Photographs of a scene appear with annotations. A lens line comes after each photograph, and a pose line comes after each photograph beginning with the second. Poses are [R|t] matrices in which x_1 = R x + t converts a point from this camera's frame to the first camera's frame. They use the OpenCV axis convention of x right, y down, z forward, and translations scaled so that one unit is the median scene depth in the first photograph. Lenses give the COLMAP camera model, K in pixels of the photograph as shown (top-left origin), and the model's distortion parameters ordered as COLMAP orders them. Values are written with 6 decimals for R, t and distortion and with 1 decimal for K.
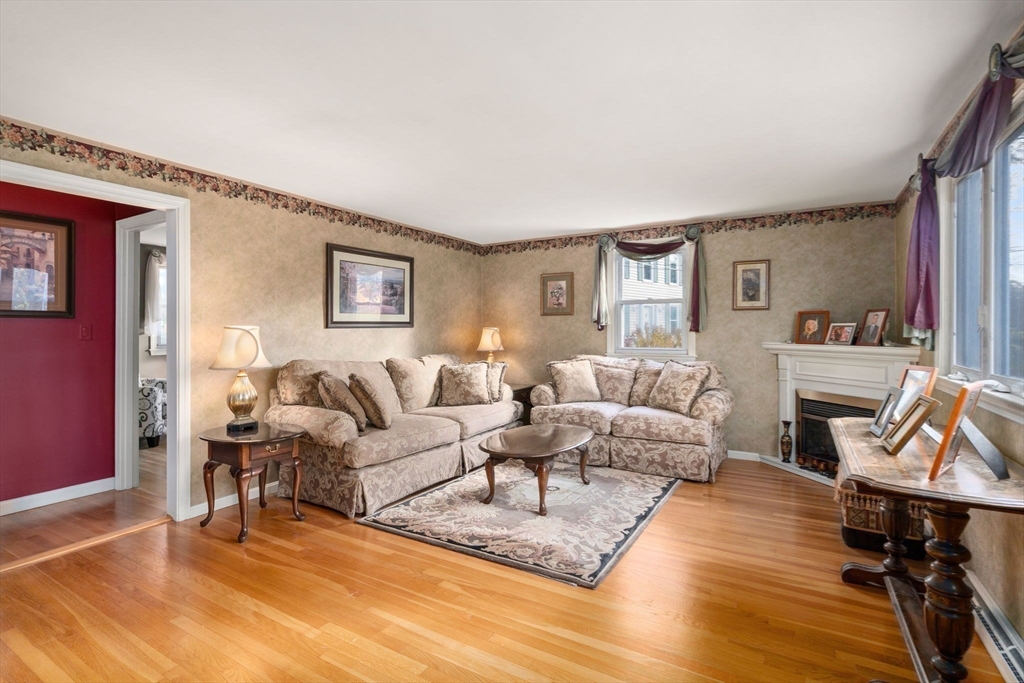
lens RADIAL K [[478.8, 0, 511.3], [0, 478.8, 330.4], [0, 0, 1]] dist [-0.001573, 0.000099]
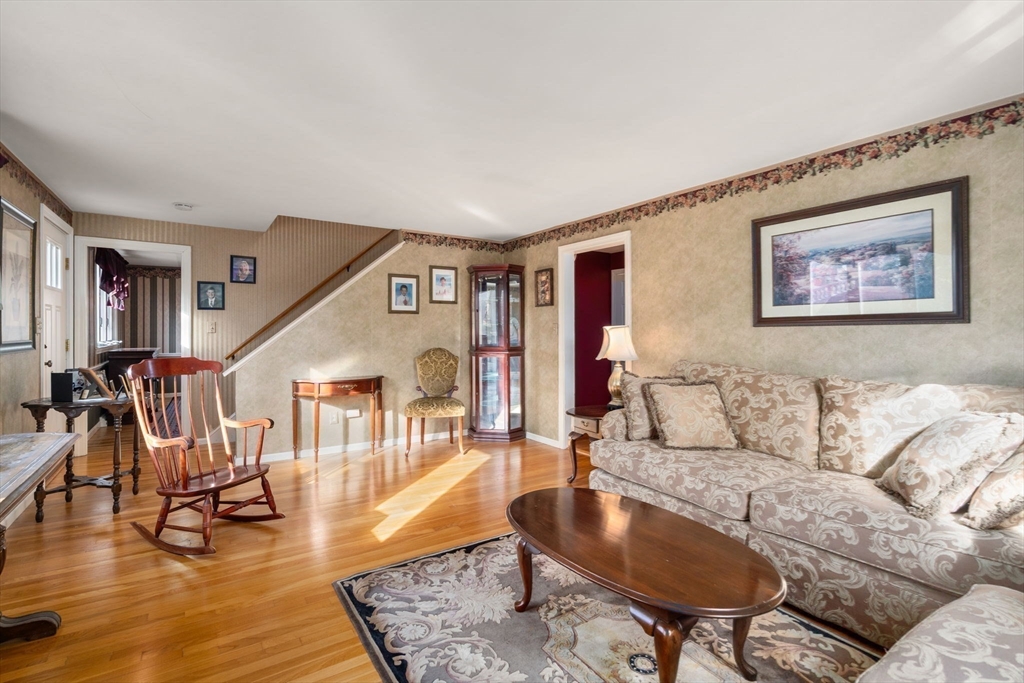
lens RADIAL K [[478.8, 0, 511.3], [0, 478.8, 330.4], [0, 0, 1]] dist [-0.001573, 0.000099]
pose [[-0.429055, 0.000537, -0.903278, 0.499020], [-0.002719, 0.999995, 0.001886, 0.001274], [0.903274, 0.003265, -0.429052, 0.954126]]
